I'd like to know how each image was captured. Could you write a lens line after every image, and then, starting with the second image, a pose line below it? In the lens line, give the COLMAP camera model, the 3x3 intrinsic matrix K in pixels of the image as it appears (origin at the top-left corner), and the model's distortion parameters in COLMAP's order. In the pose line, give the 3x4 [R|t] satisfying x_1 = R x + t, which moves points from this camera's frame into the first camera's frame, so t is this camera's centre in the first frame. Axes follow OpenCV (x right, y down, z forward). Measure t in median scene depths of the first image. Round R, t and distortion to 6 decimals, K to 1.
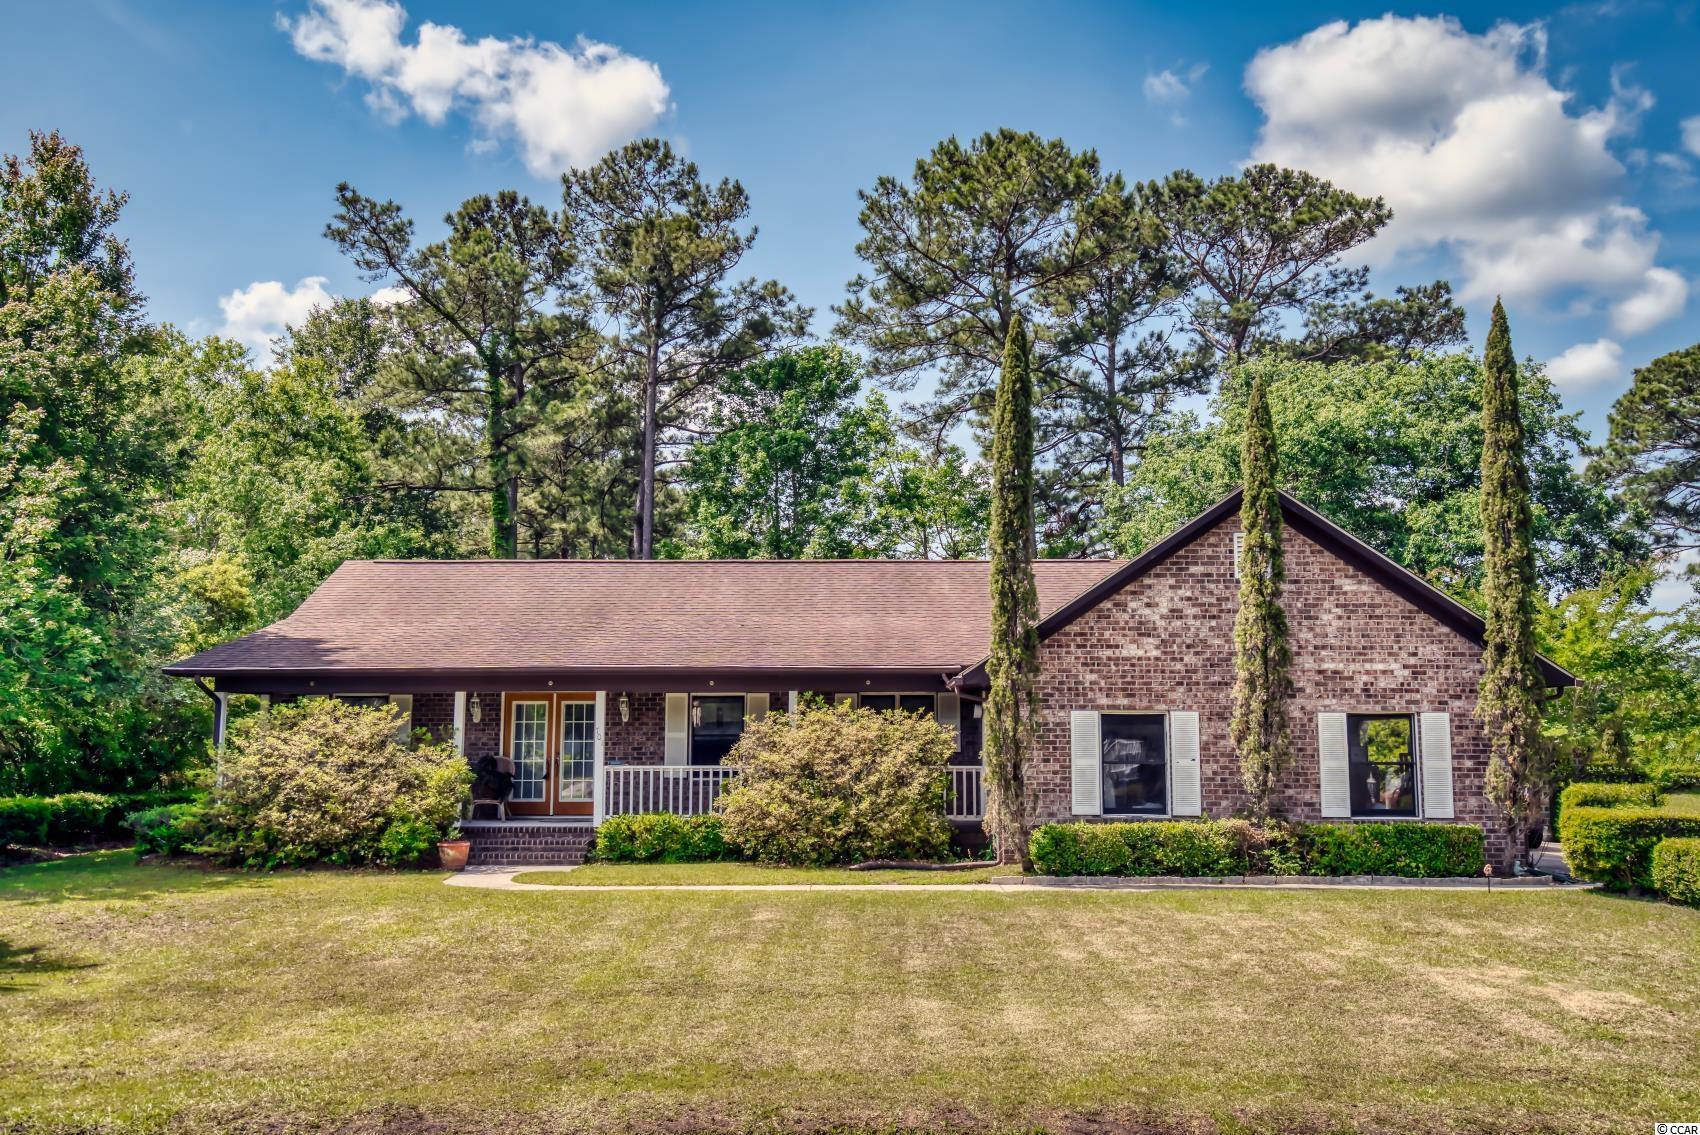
lens RADIAL K [[1474.2, 0, 849.2], [0, 1474.2, 557.6], [0, 0, 1]] dist [0.010264, 0.000937]
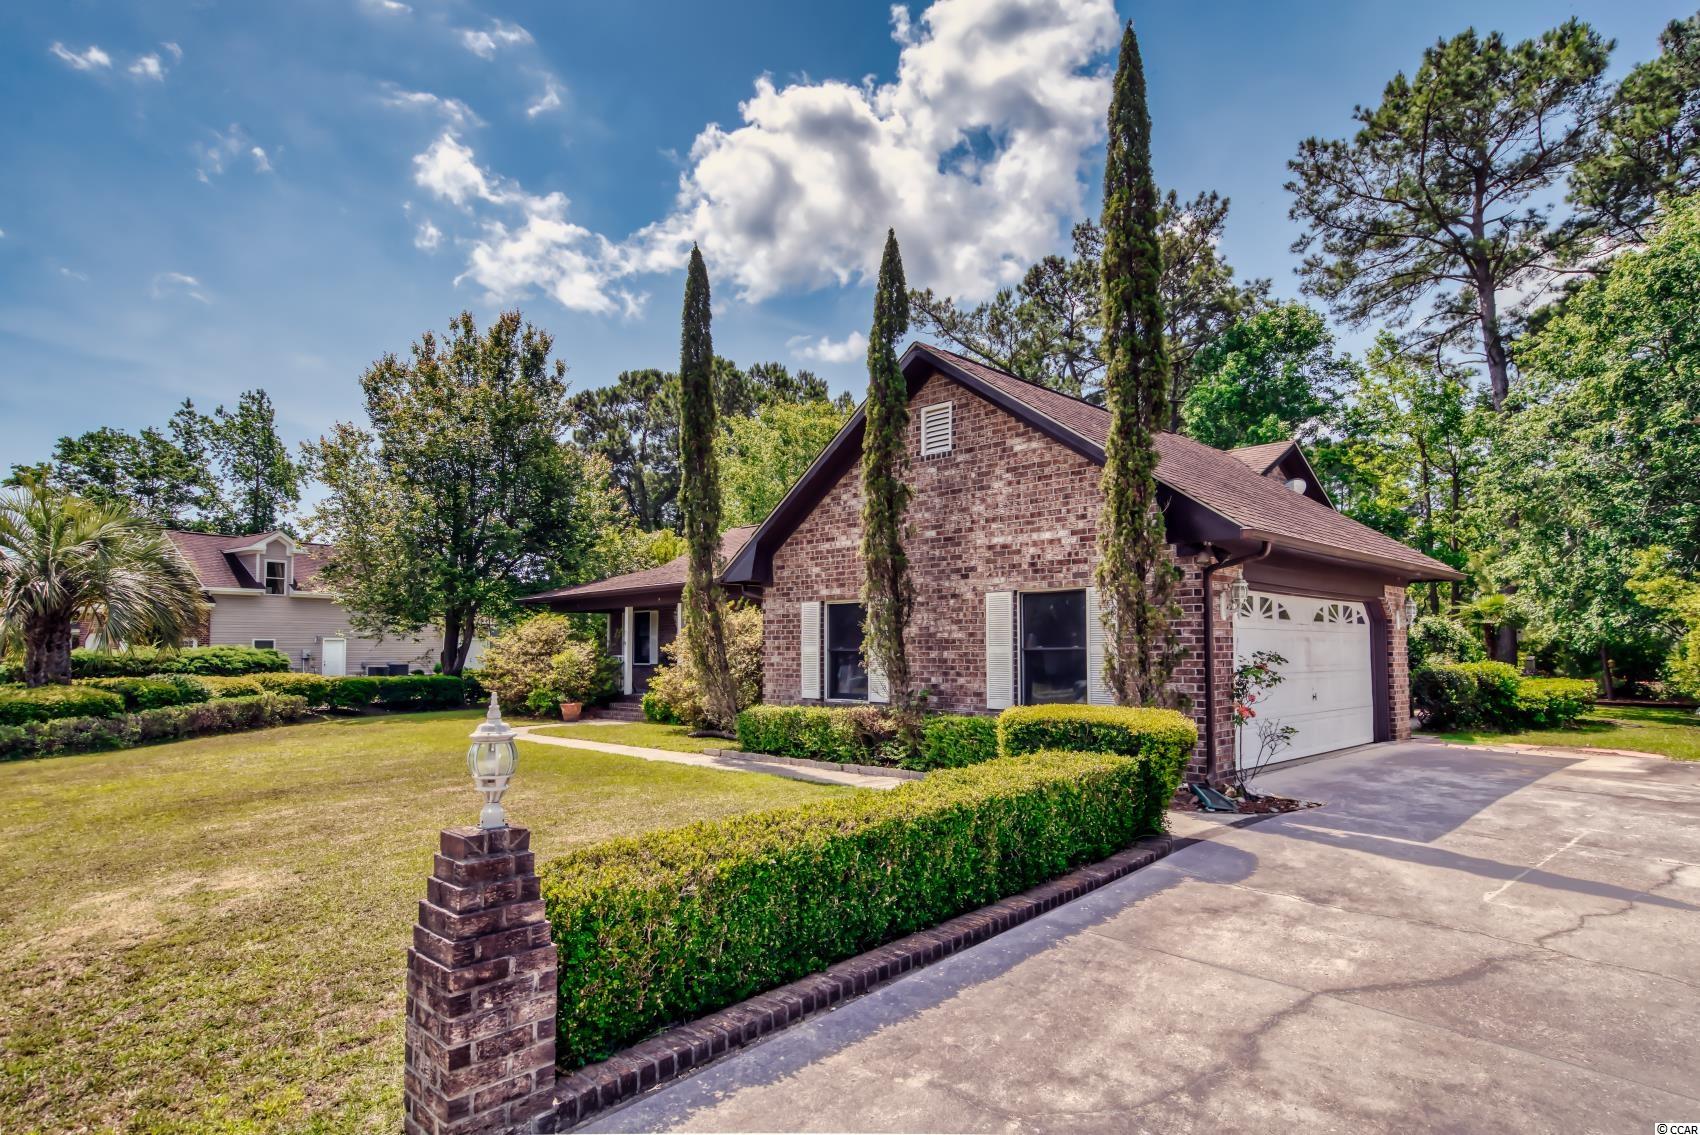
lens RADIAL K [[911.9, 0, 854.2], [0, 911.9, 584.2], [0, 0, 1]] dist [0.003349, 0.000035]
pose [[0.735364, -0.054574, -0.675471, 0.627518], [0.103423, 0.994114, 0.032275, 0.073088], [0.669734, -0.093593, 0.736680, 0.537327]]
